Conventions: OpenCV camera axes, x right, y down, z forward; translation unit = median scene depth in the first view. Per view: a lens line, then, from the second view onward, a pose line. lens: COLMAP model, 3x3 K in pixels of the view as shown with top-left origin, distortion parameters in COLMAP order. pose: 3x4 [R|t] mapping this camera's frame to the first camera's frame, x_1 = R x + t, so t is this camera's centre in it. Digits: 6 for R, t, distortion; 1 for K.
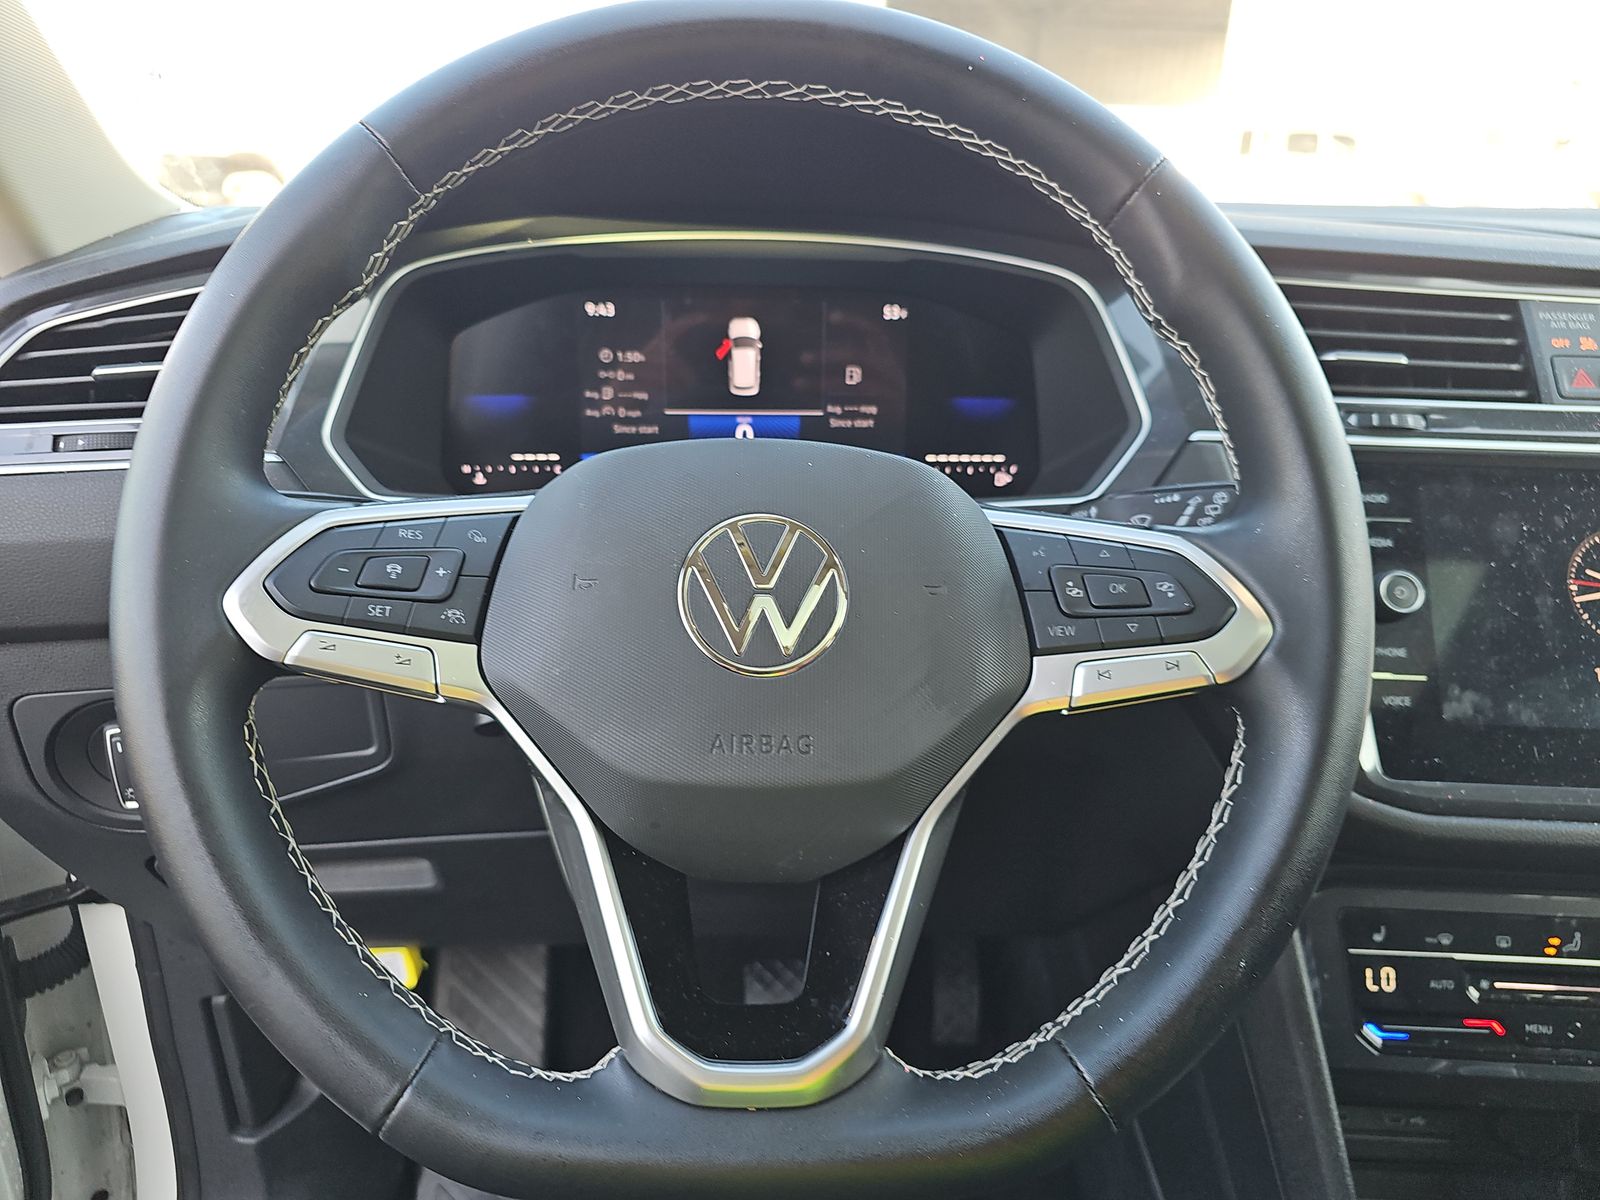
lens RADIAL K [[1065.2, 0, 807.8], [0, 1065.2, 593.2], [0, 0, 1]] dist [0.038583, -0.024579]
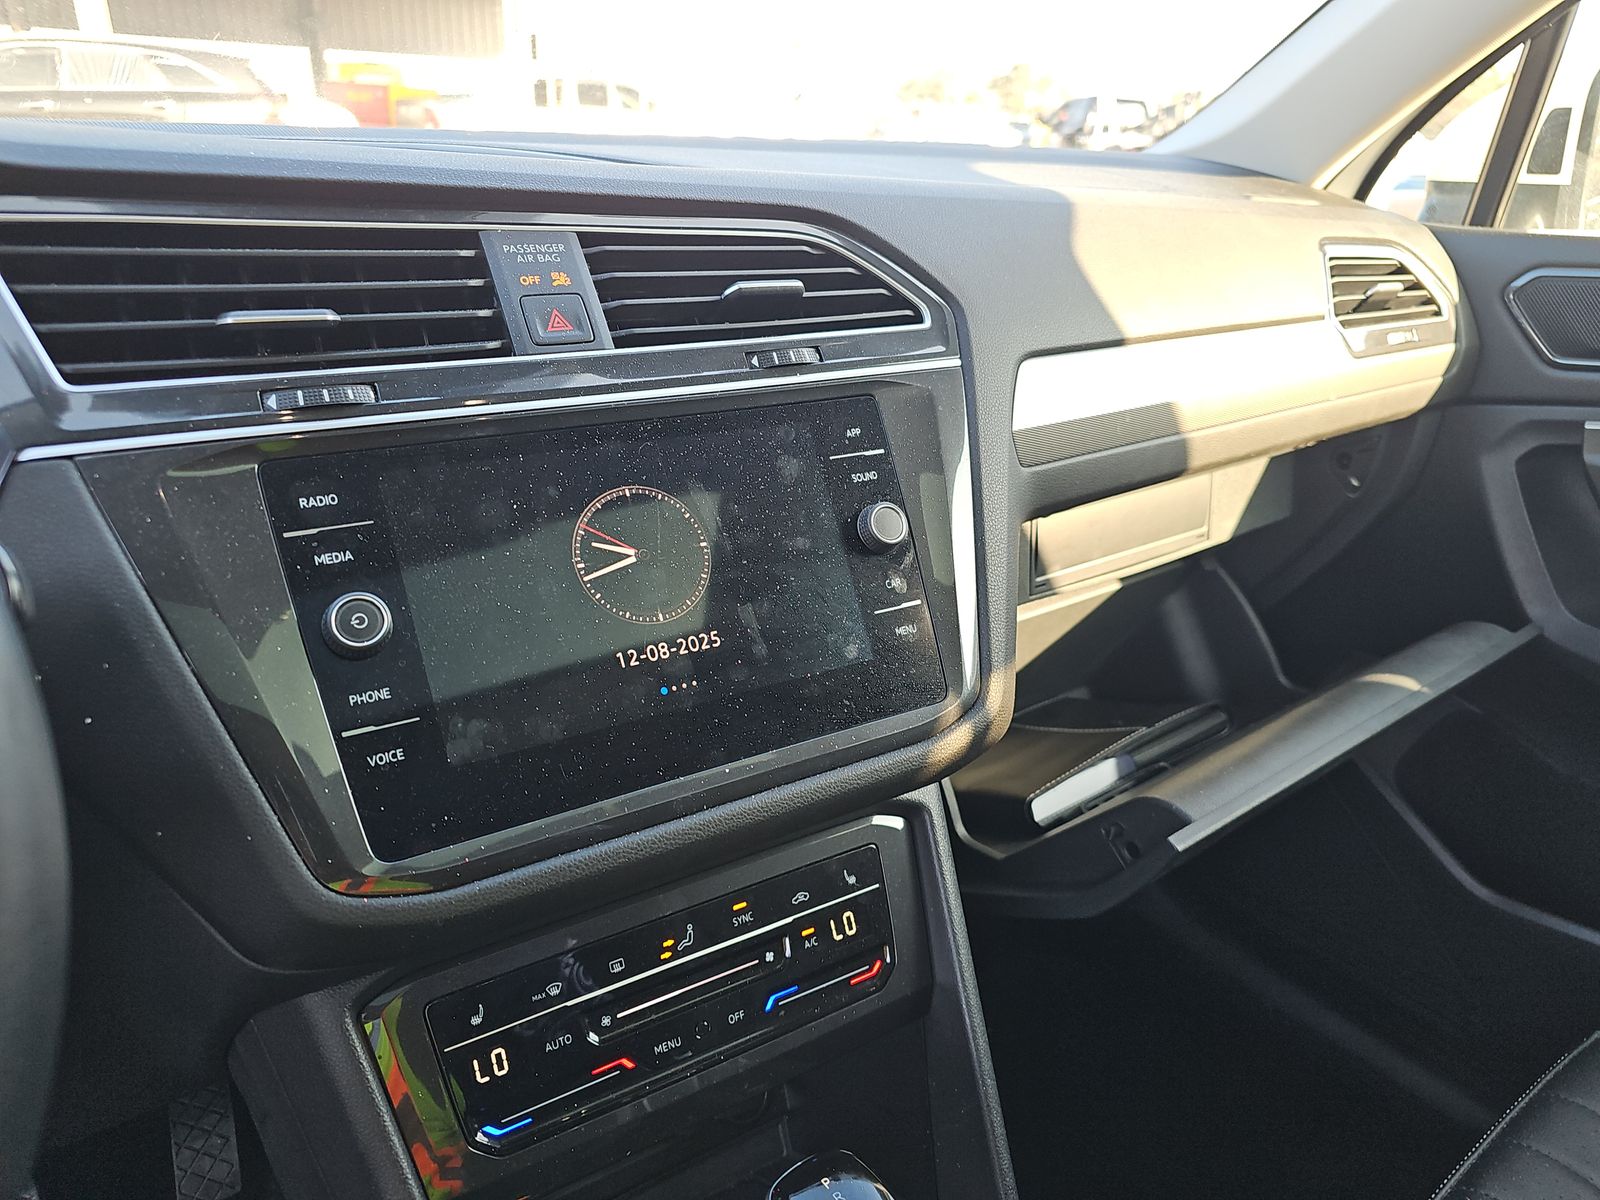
lens RADIAL K [[1065.2, 0, 791.5], [0, 1065.2, 613.9], [0, 0, 1]] dist [0.038583, -0.024579]
pose [[0.847511, -0.225935, 0.480289, 0.411523], [0.199461, 0.974125, 0.106278, -0.023583], [-0.491874, 0.005727, 0.870648, 0.163757]]
